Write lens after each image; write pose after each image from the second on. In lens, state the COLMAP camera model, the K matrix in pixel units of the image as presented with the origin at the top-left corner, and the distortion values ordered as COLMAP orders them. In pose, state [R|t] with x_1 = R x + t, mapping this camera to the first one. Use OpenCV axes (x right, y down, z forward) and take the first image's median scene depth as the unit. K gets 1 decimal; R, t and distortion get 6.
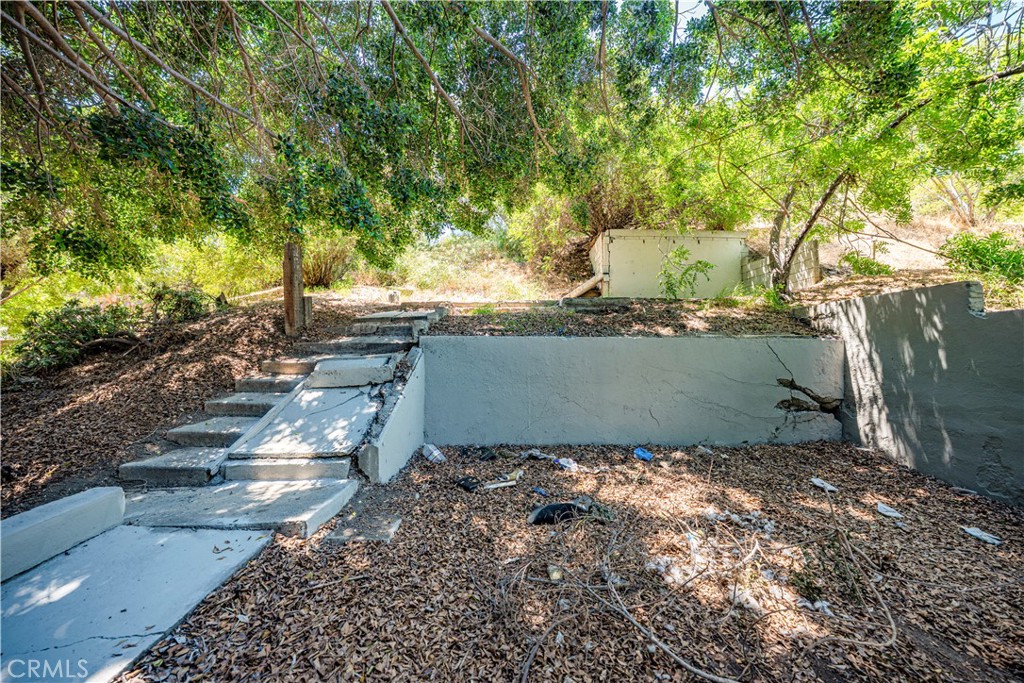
lens RADIAL K [[355.2, 0, 512.9], [0, 355.2, 335.4], [0, 0, 1]] dist [-0.003470, 0.001135]
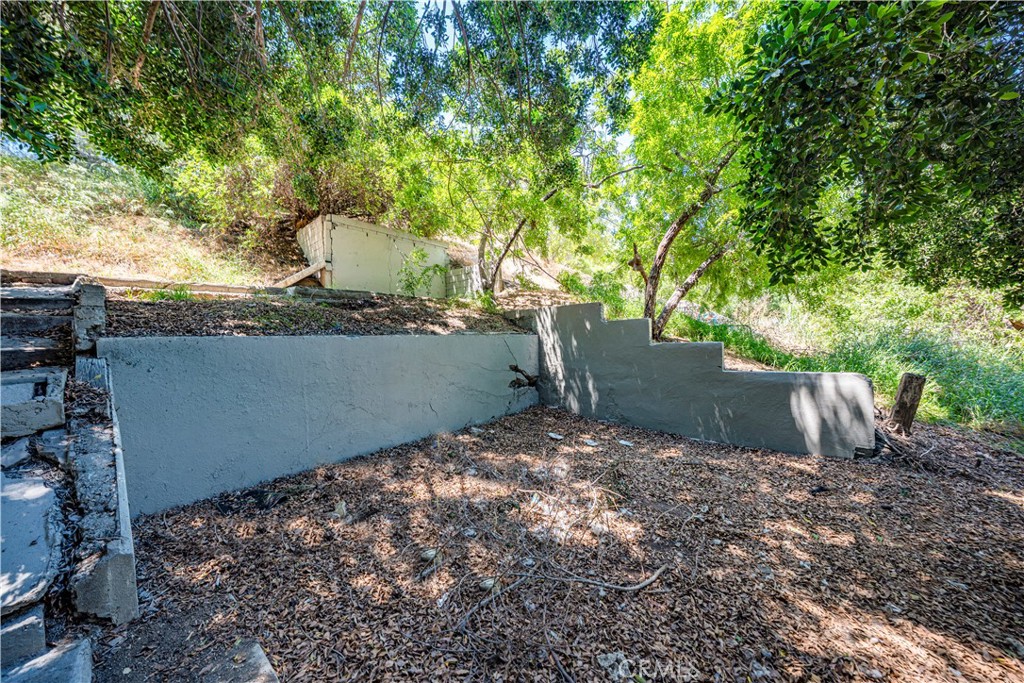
lens RADIAL K [[355.2, 0, 489.1], [0, 355.2, 332.6], [0, 0, 1]] dist [-0.003470, 0.001135]
pose [[0.670496, -0.008948, 0.741859, -0.232426], [-0.003294, 0.999882, 0.015037, -0.014749], [-0.741906, -0.012526, 0.670387, 0.139352]]
